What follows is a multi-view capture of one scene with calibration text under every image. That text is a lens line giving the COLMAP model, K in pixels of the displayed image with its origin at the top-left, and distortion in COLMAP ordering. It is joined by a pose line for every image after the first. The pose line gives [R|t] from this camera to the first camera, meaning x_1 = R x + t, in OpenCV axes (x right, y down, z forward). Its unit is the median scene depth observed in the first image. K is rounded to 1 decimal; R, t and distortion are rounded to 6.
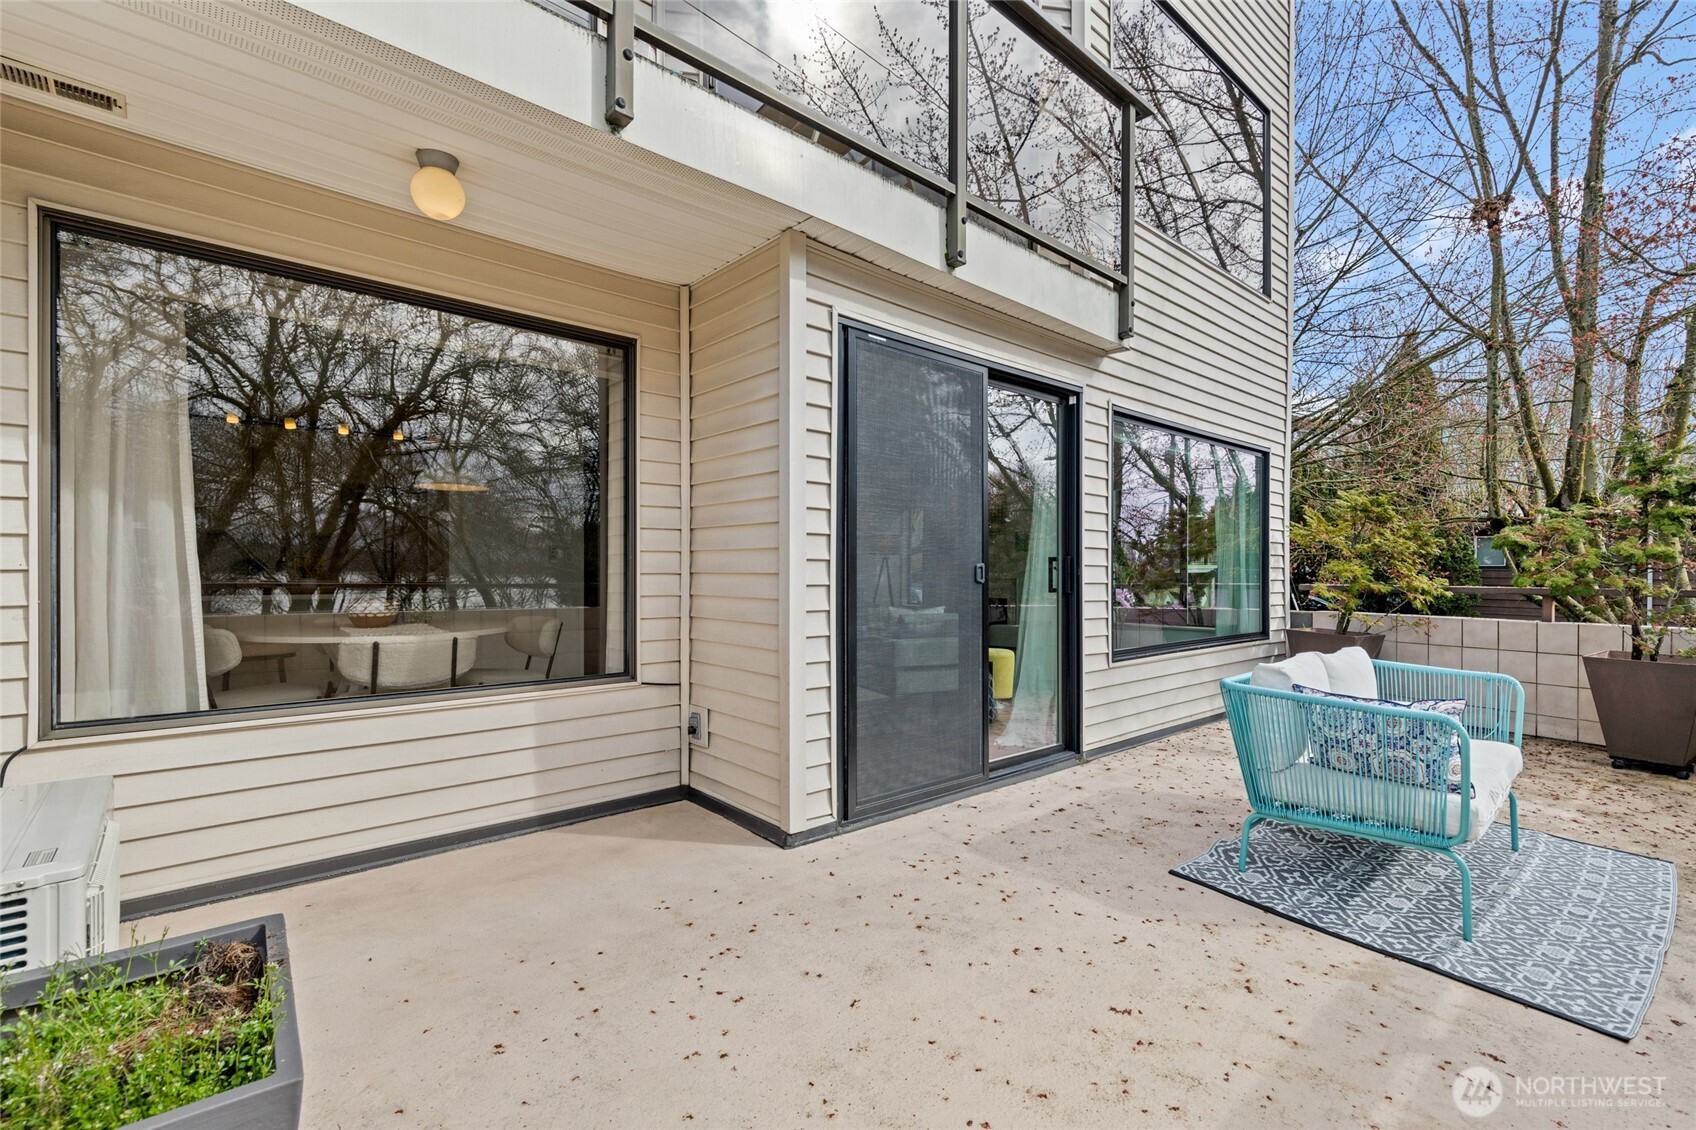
lens RADIAL K [[761.3, 0, 845.3], [0, 761.3, 578.8], [0, 0, 1]] dist [0.001479, 0.000388]
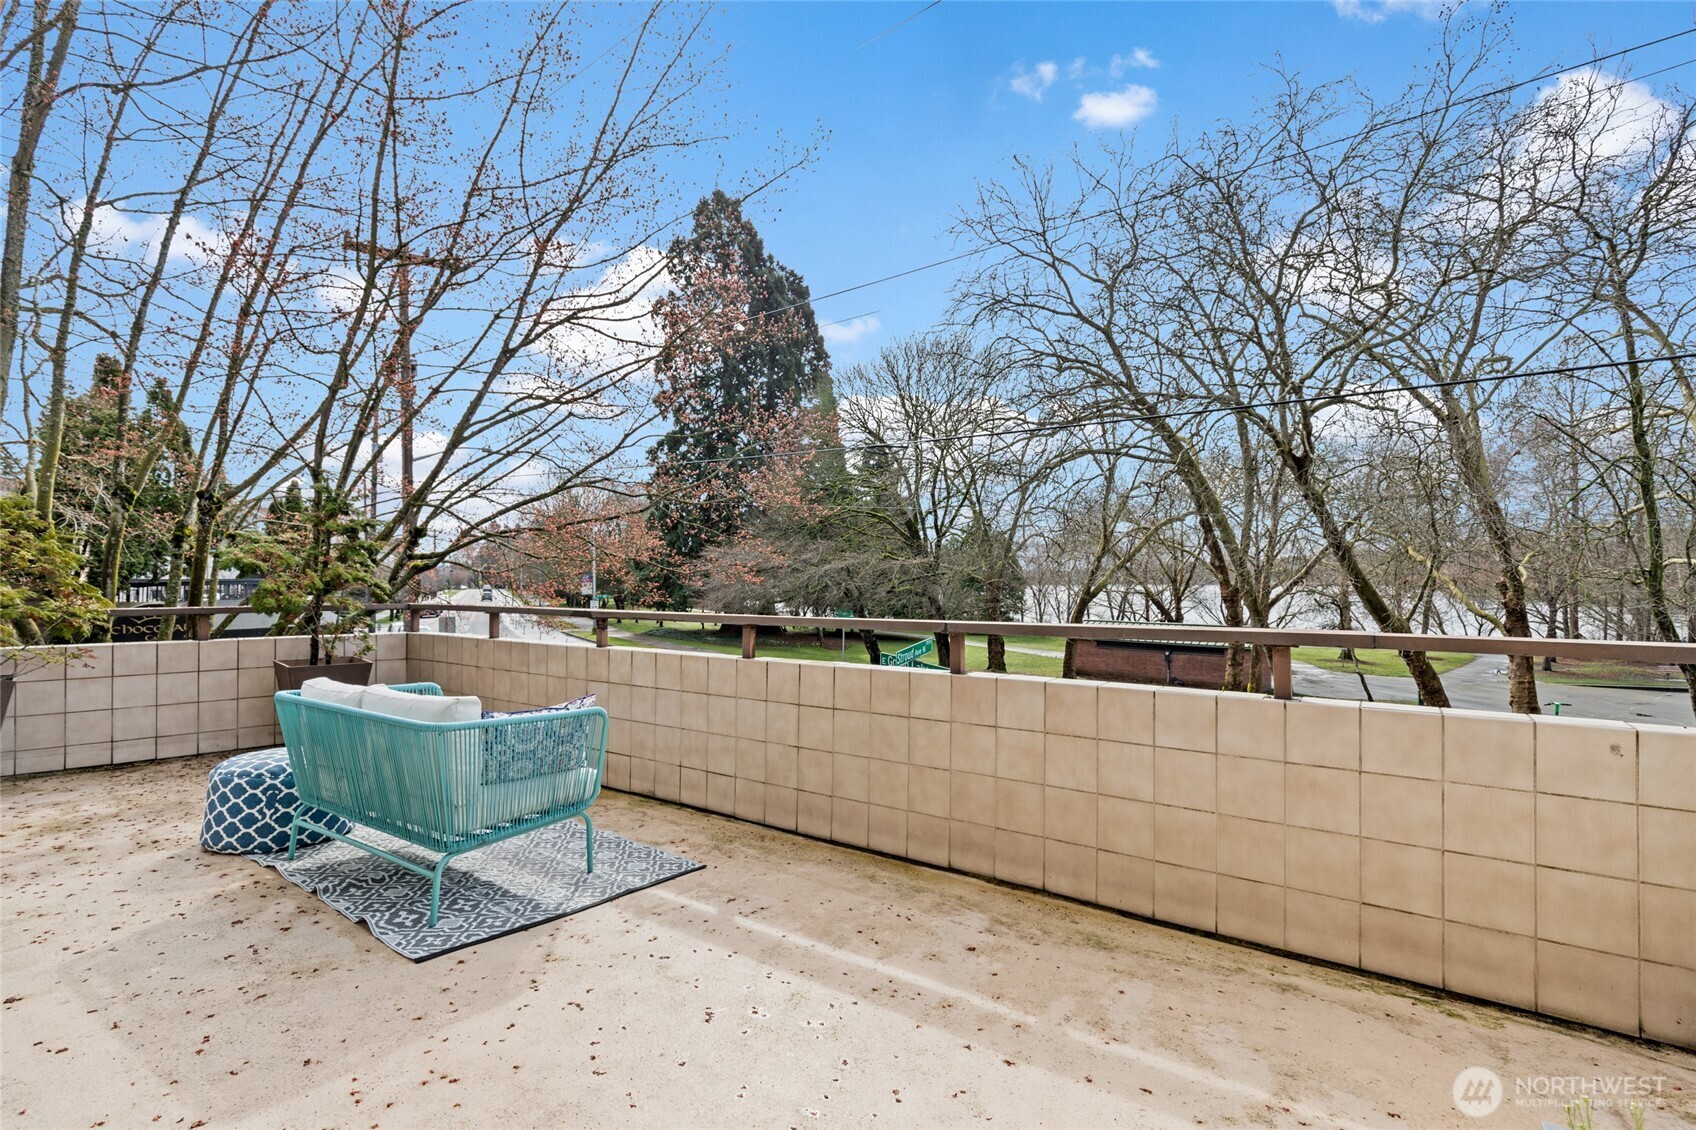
lens RADIAL K [[775.6, 0, 848.4], [0, 775.6, 581.9], [0, 0, 1]] dist [0.014764, -0.005250]
pose [[-0.227268, -0.007393, 0.973804, -0.521273], [0.008463, 0.999918, 0.009567, -0.038869], [-0.973796, 0.010416, -0.227186, 0.731086]]
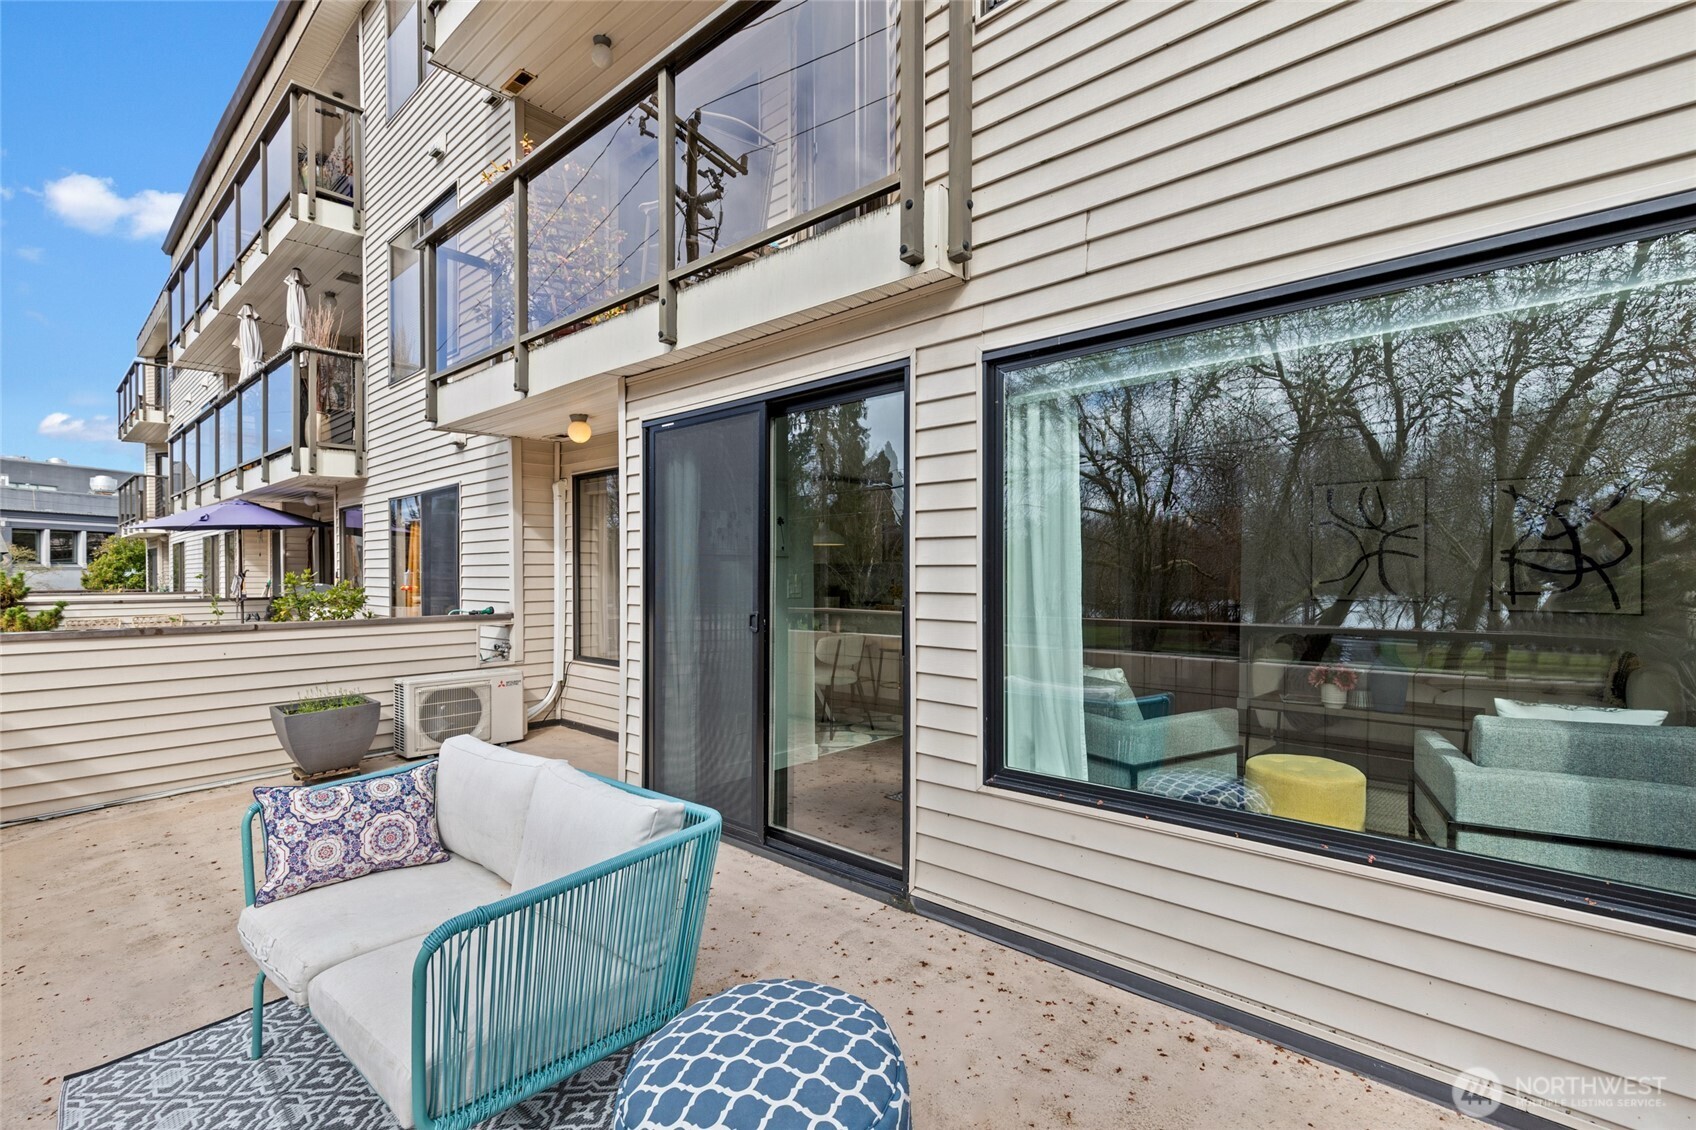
lens RADIAL K [[761.3, 0, 845.3], [0, 761.3, 578.8], [0, 0, 1]] dist [0.001479, 0.000388]
pose [[0.113877, 0.001642, -0.993493, 1.514298], [-0.005533, 0.999984, 0.001019, -0.081814], [0.993479, 0.005381, 0.113884, 1.340636]]
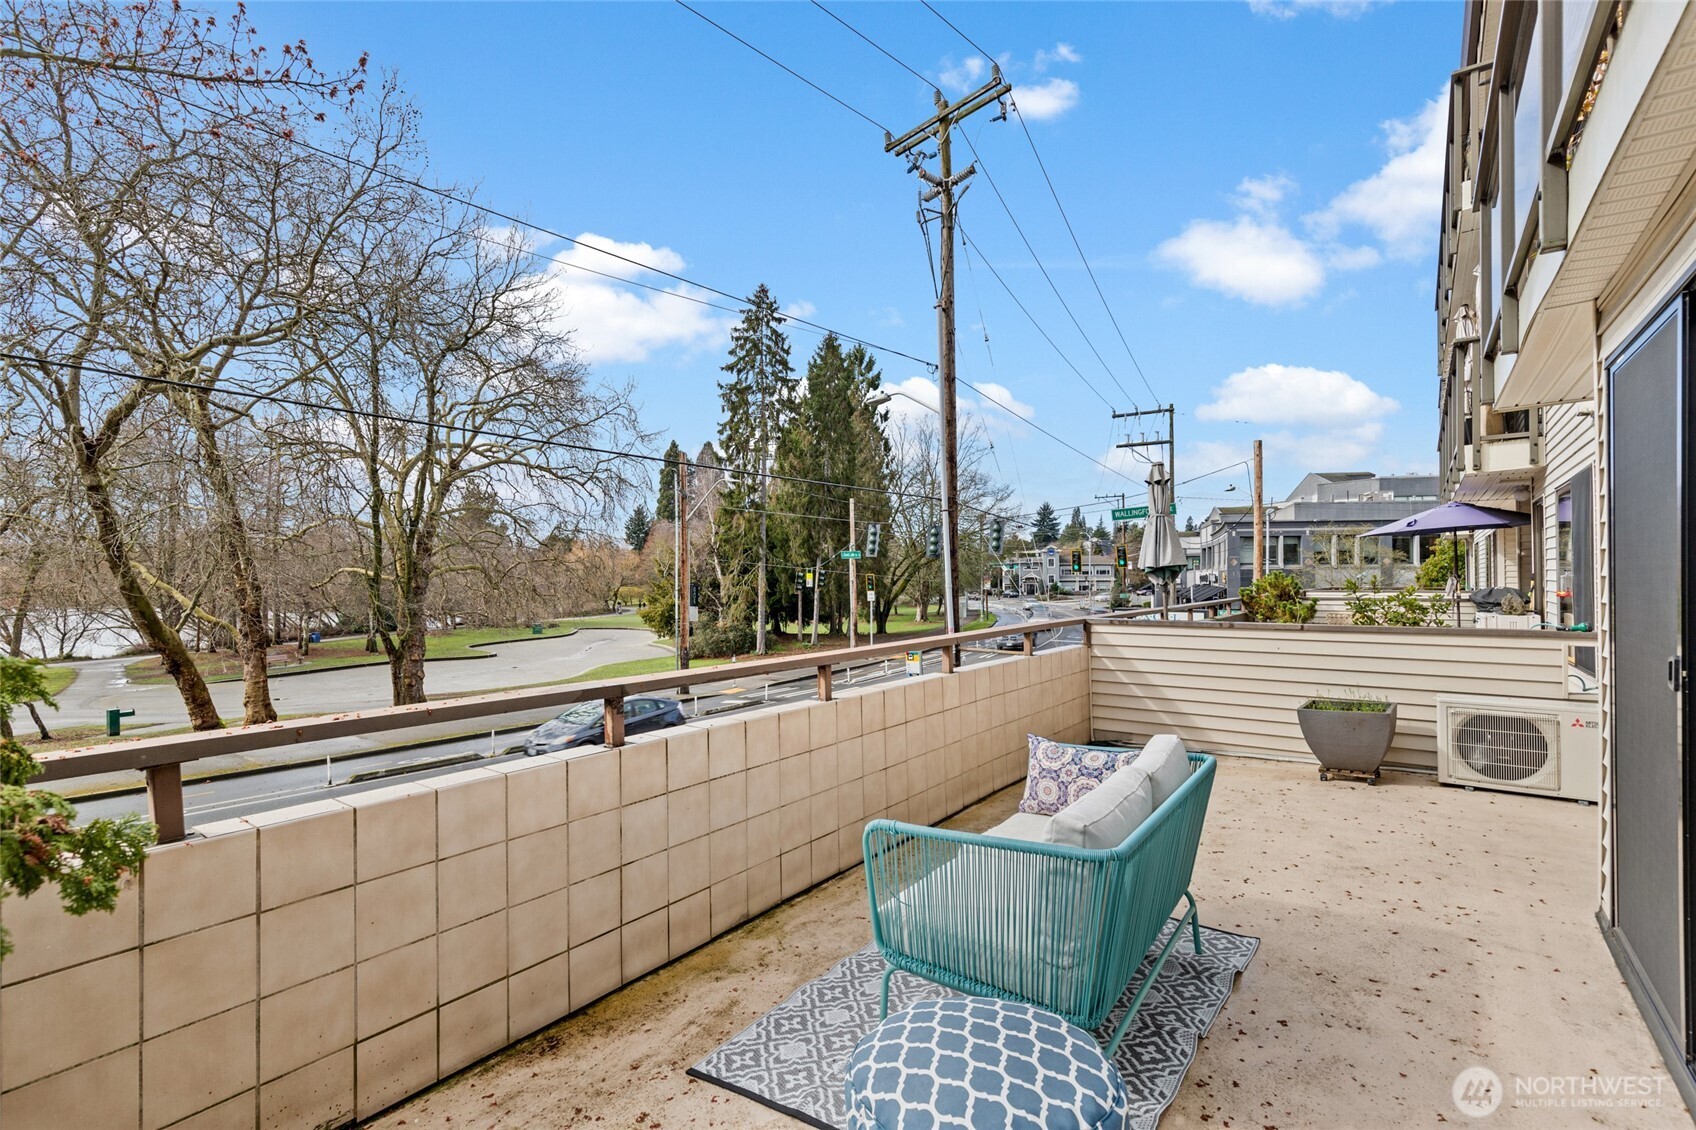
lens RADIAL K [[765.5, 0, 850.9], [0, 765.5, 571.6], [0, 0, 1]] dist [0.000025, -0.000324]
pose [[-0.977894, 0.000040, -0.209100, 1.177850], [-0.000087, 1.000000, 0.000595, -0.106309], [0.209100, 0.000600, -0.977894, 1.894262]]
